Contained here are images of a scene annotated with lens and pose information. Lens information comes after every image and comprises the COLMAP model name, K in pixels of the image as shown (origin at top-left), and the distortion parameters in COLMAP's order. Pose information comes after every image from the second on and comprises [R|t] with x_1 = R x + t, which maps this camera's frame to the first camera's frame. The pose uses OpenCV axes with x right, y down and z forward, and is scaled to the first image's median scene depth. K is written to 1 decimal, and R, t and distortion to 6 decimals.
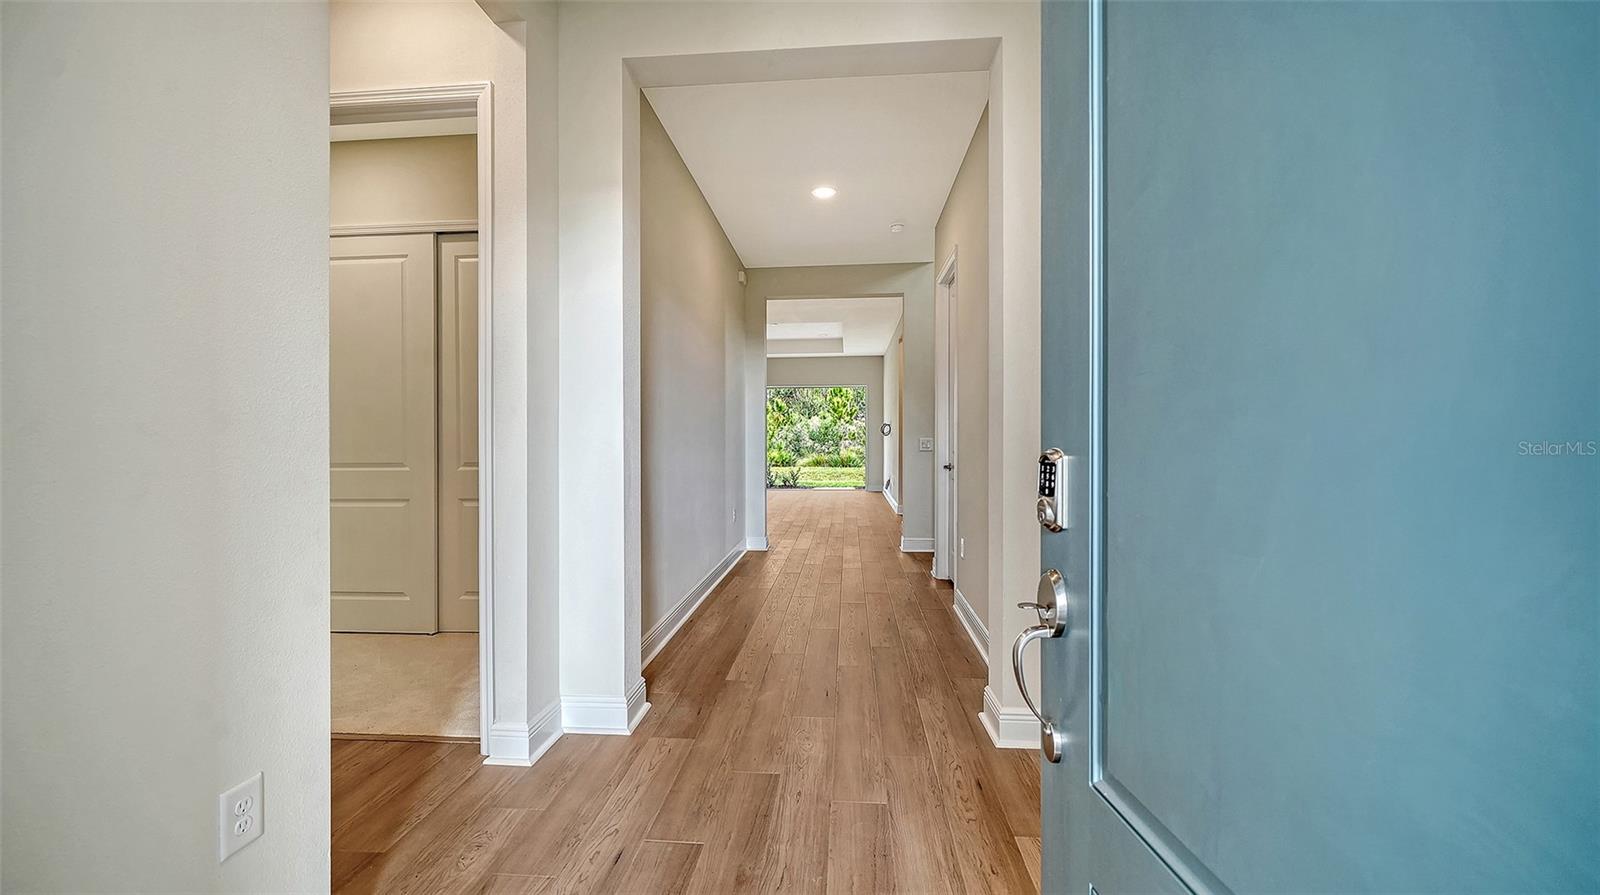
lens RADIAL K [[663.1, 0, 795.9], [0, 663.1, 440.8], [0, 0, 1]] dist [0.003650, -0.000295]
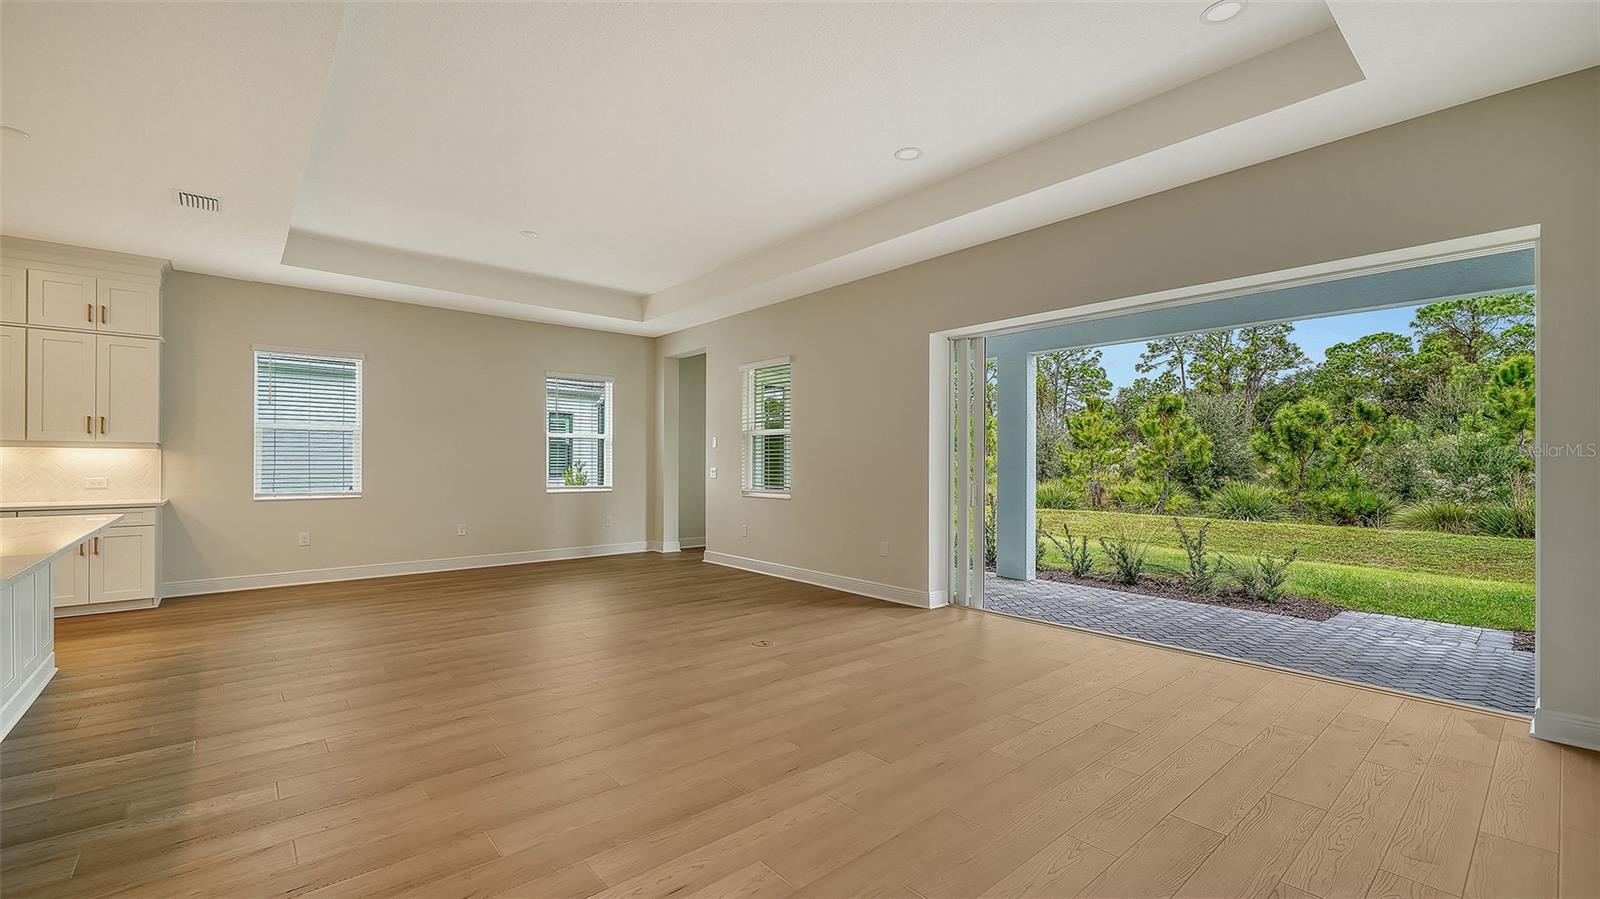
lens RADIAL K [[663.1, 0, 795.5], [0, 663.1, 468.7], [0, 0, 1]] dist [0.003650, -0.000295]
pose [[0.710818, 0.011048, -0.703290, 0.031368], [-0.009400, 0.999937, 0.006208, -0.001728], [0.703314, 0.002198, 0.710876, 0.257345]]
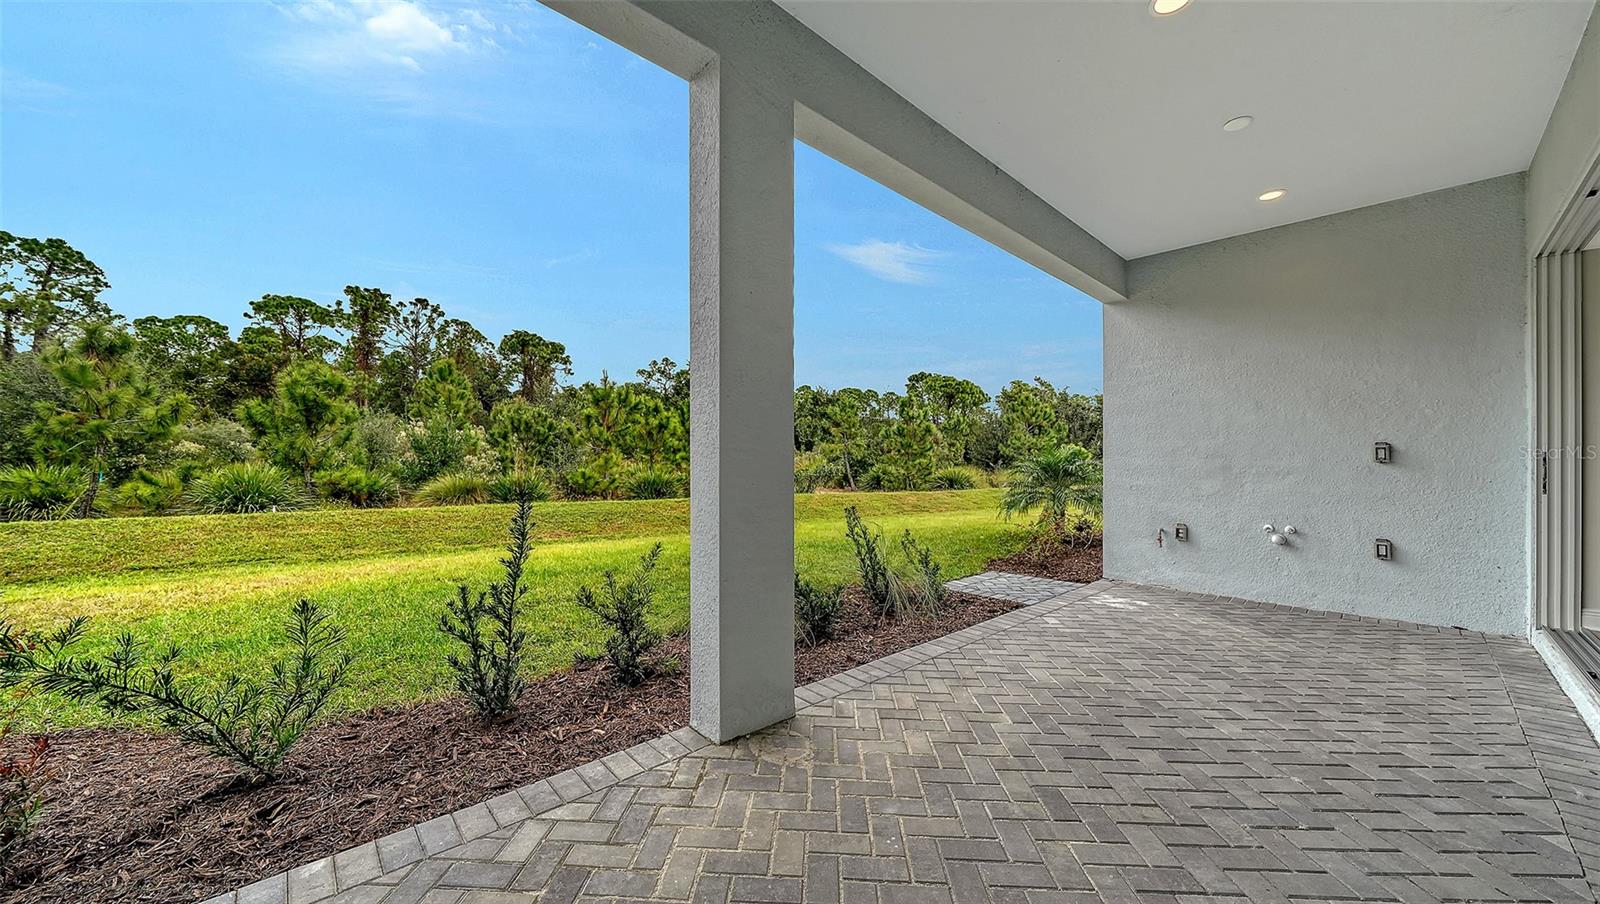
lens RADIAL K [[564.4, 0, 795.0], [0, 564.4, 453.0], [0, 0, 1]] dist [-0.009159, -0.000154]
pose [[0.679521, 0.016891, 0.733462, -0.105846], [-0.010667, 0.999857, -0.013144, 0.004480], [-0.733579, 0.001107, 0.679604, 0.404321]]
